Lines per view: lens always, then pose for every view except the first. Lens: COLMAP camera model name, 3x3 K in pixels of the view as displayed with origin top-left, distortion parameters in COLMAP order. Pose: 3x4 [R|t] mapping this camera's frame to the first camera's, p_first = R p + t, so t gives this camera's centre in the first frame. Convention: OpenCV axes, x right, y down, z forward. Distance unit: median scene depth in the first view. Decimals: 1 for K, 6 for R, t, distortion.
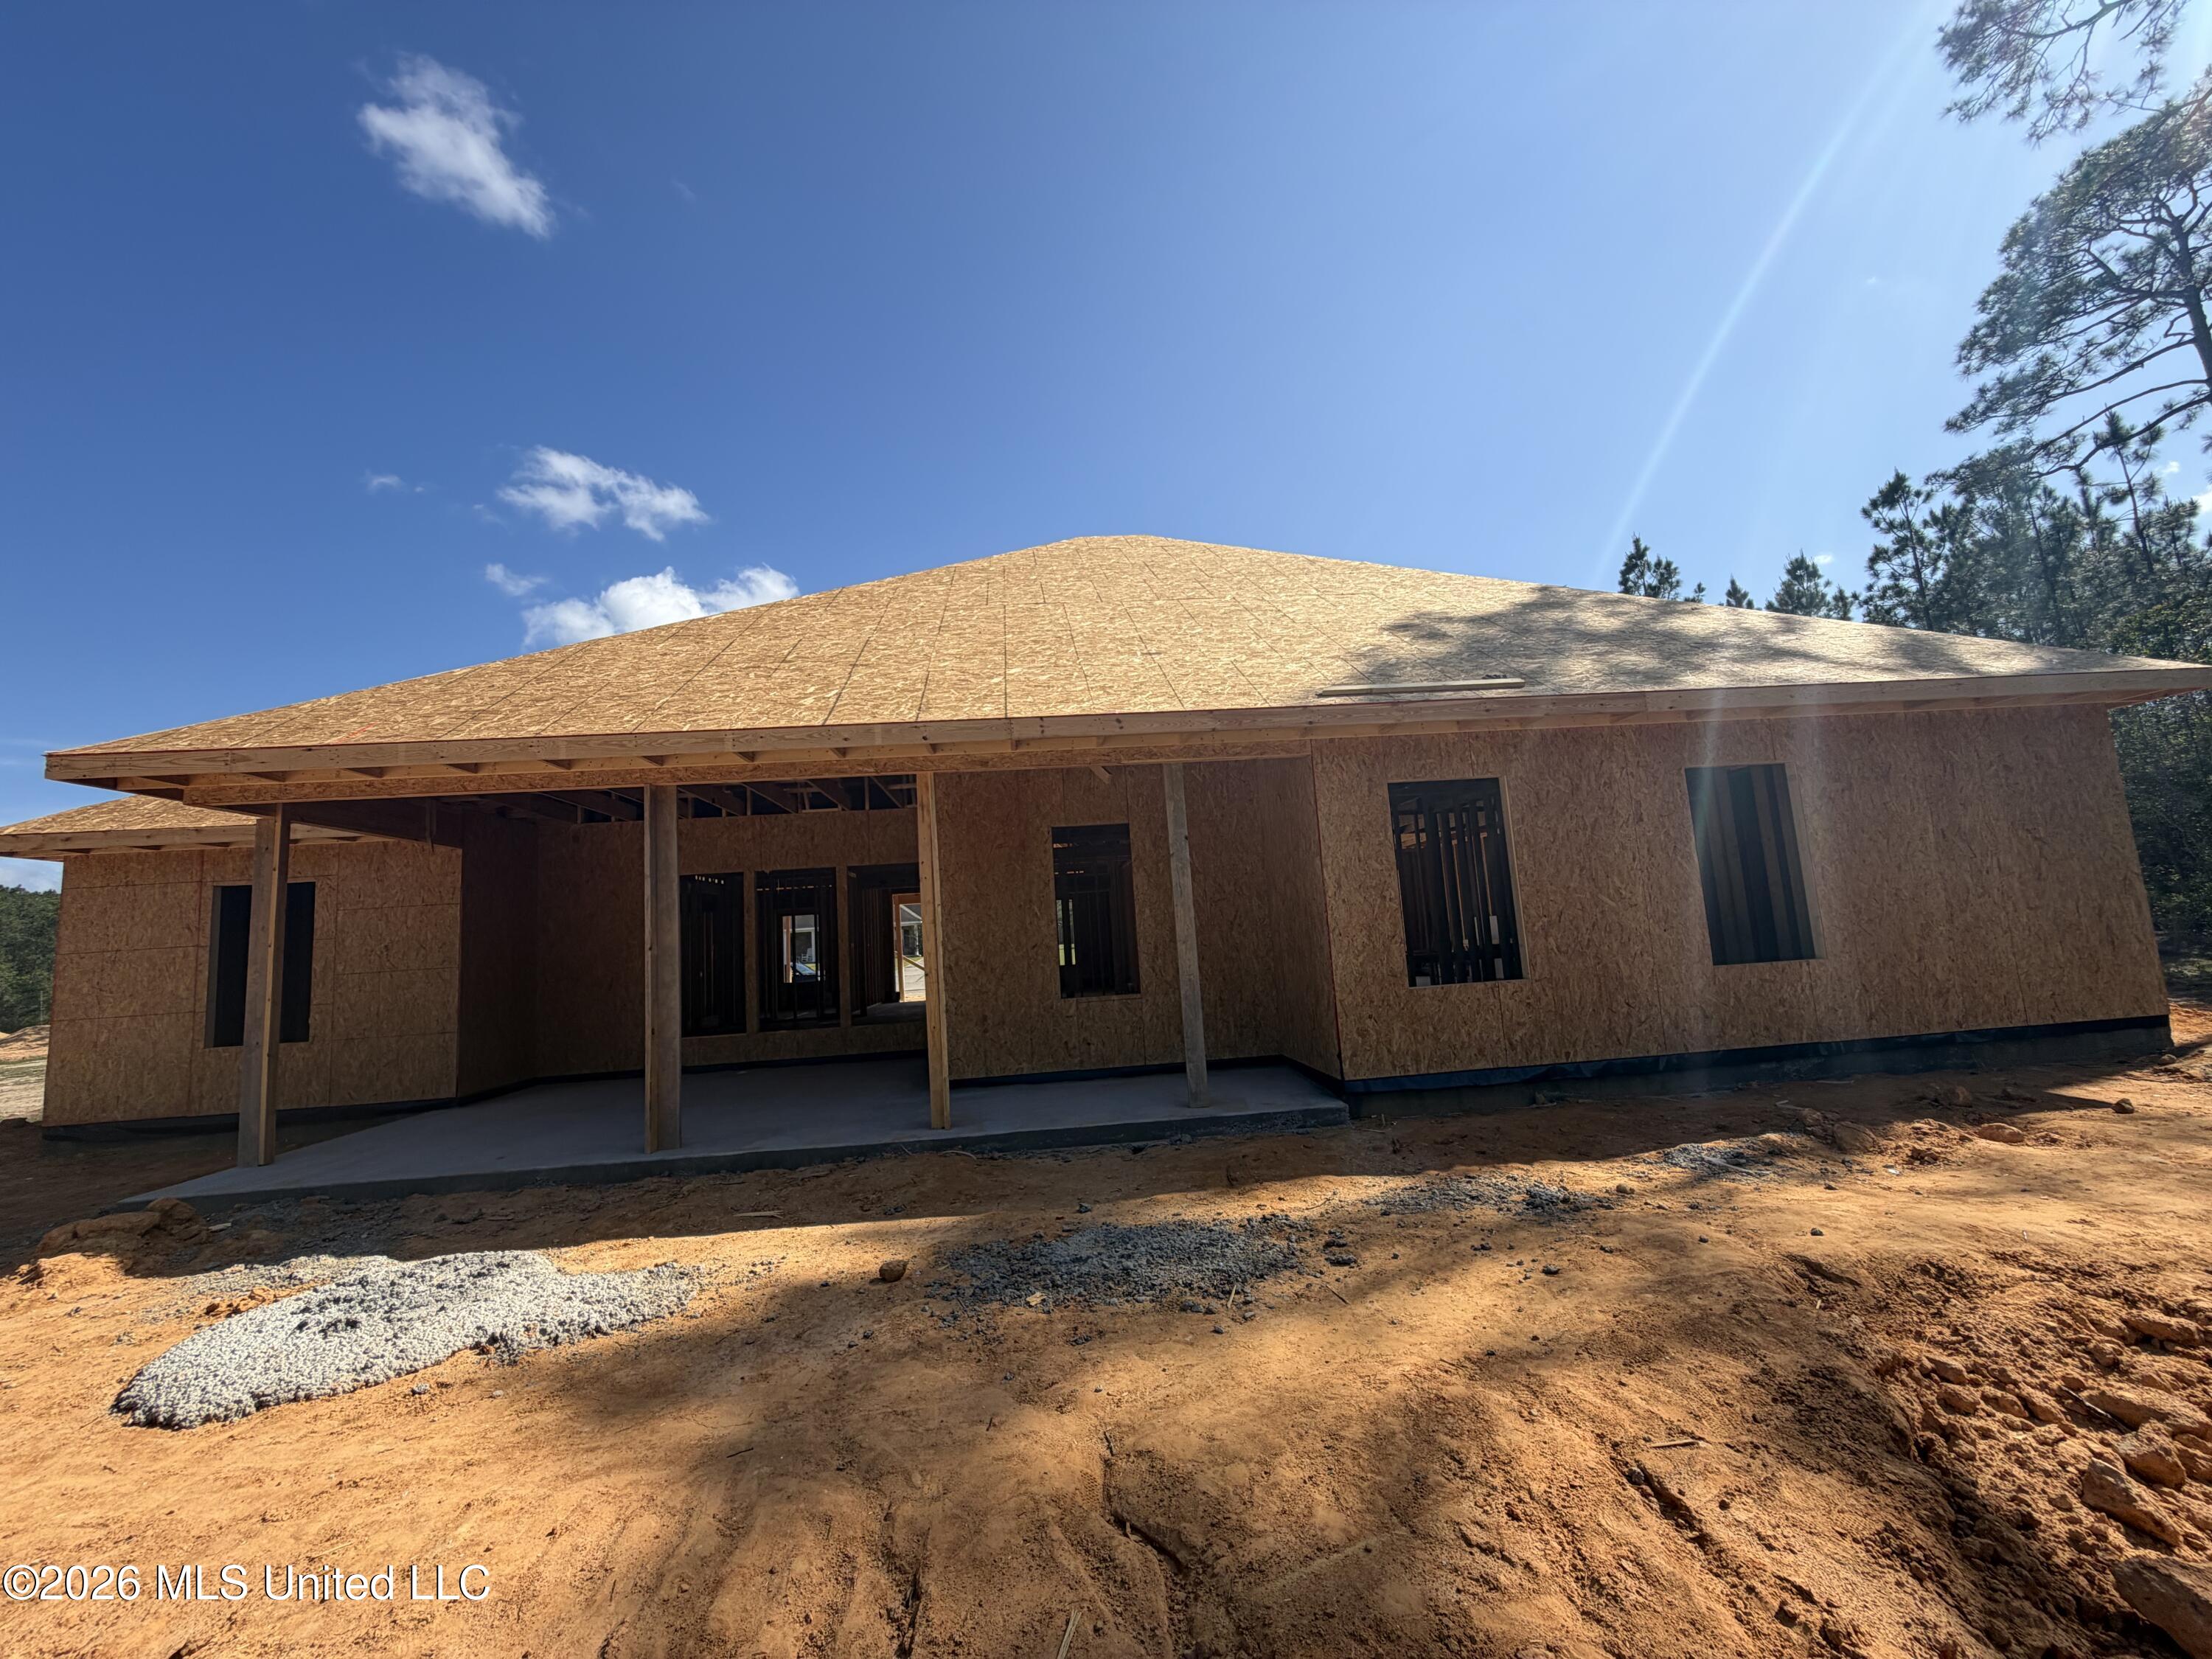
lens RADIAL K [[881.8, 0, 1099.0], [0, 881.8, 832.7], [0, 0, 1]] dist [0.000723, 0.000218]
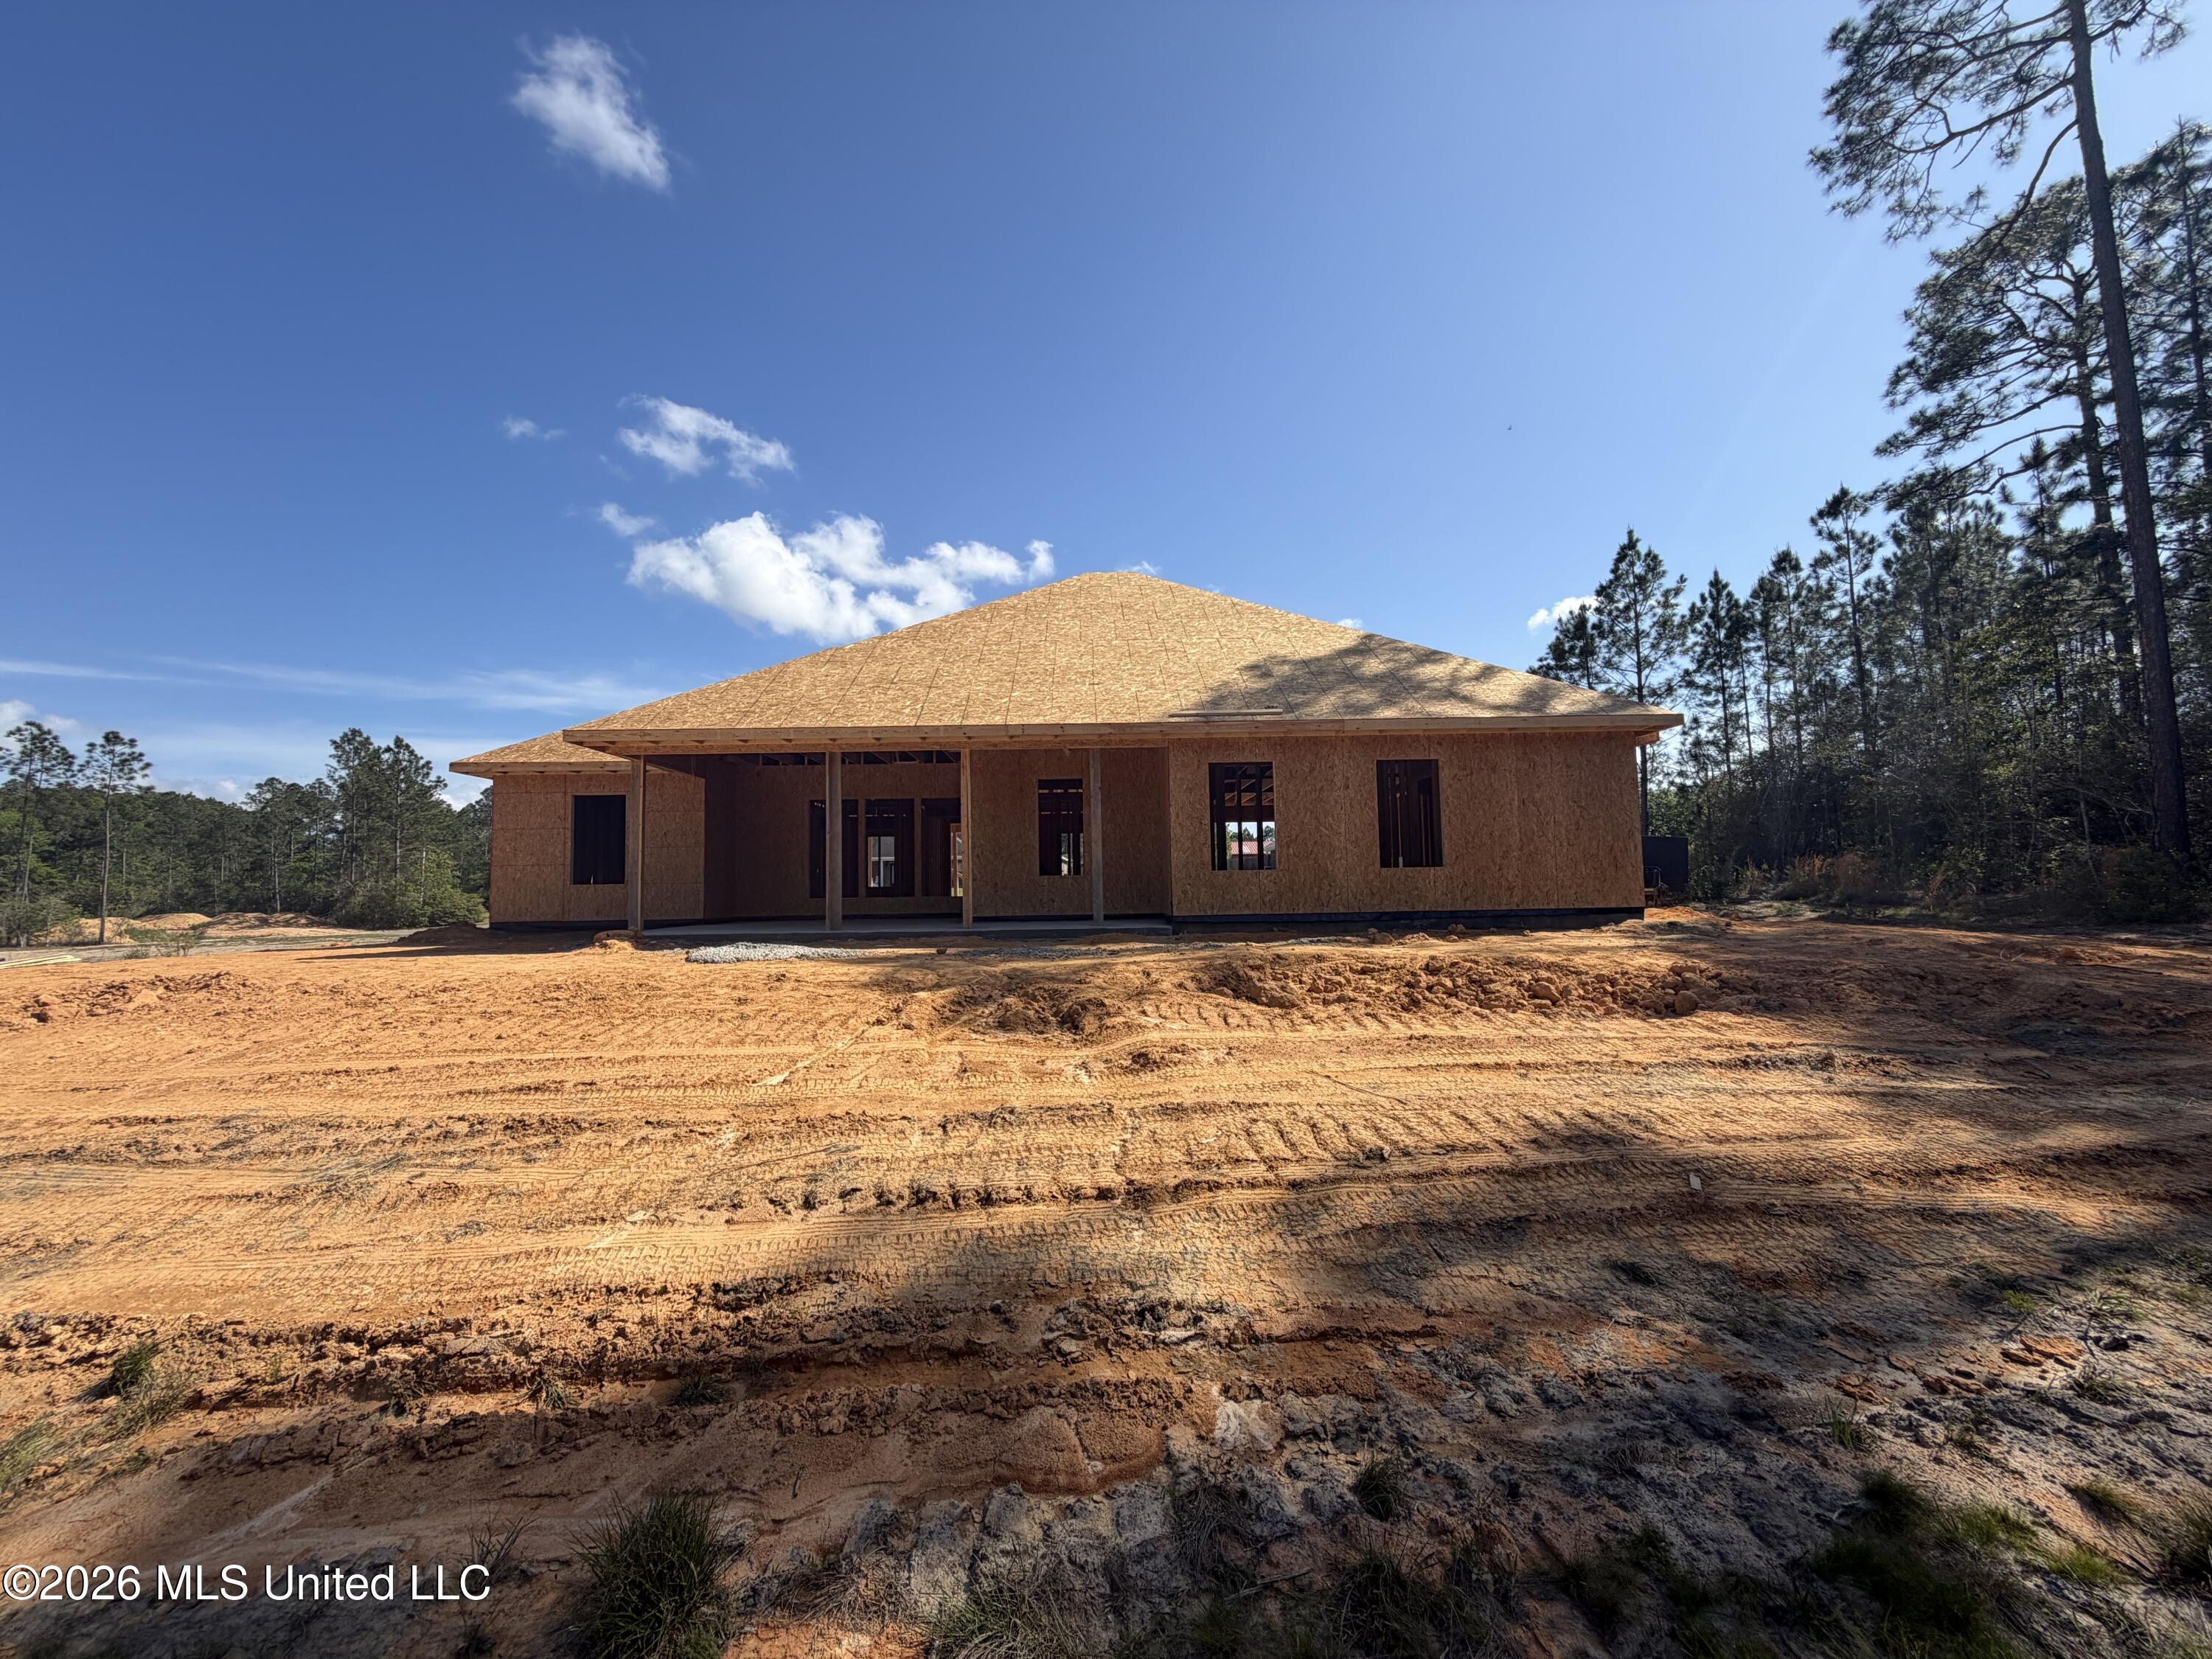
lens RADIAL K [[882.8, 0, 1104.1], [0, 882.8, 831.5], [0, 0, 1]] dist [-0.000266, -0.000157]
pose [[0.996415, 0.041468, -0.073744, 0.193344], [-0.036668, 0.997192, 0.065290, -0.019763], [0.076244, -0.062351, 0.995138, -0.691887]]
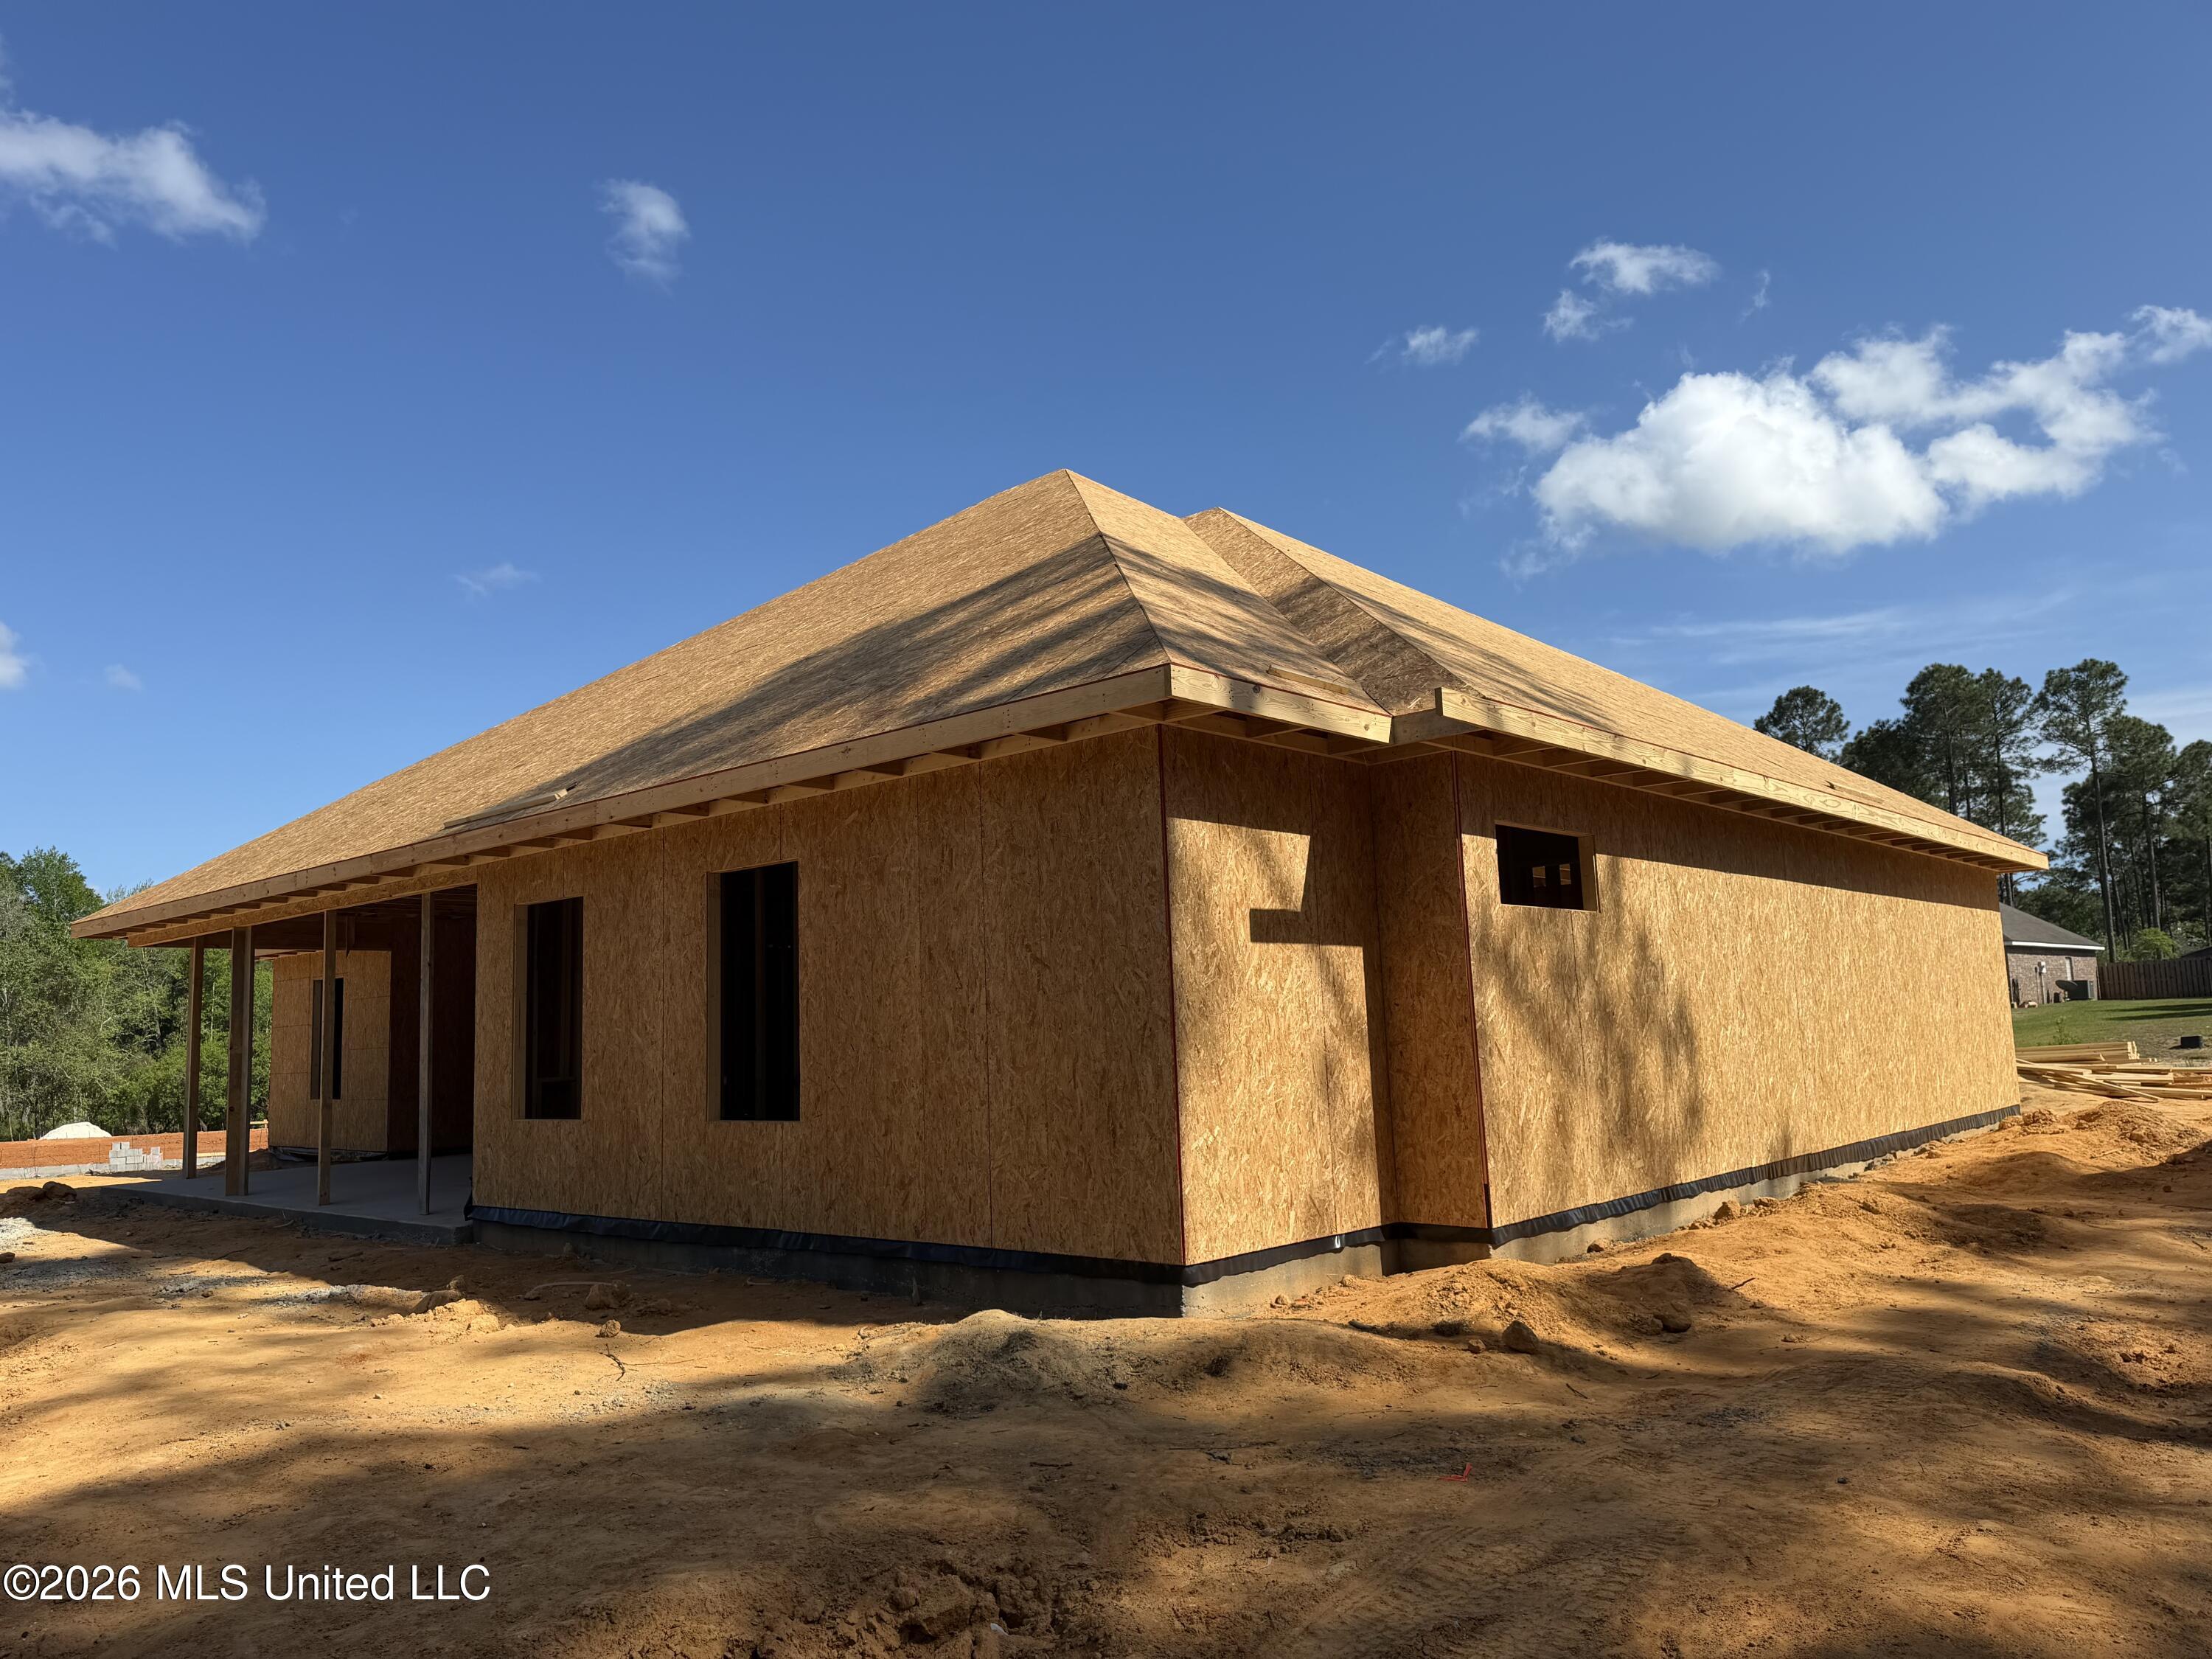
lens RADIAL K [[1552.6, 0, 1112.0], [0, 1552.6, 821.7], [0, 0, 1]] dist [0.002532, -0.002962]
pose [[0.697461, -0.062047, -0.713932, 1.545631], [0.082681, 0.996559, -0.005837, -0.065726], [0.711837, -0.054957, 0.700191, 0.213675]]
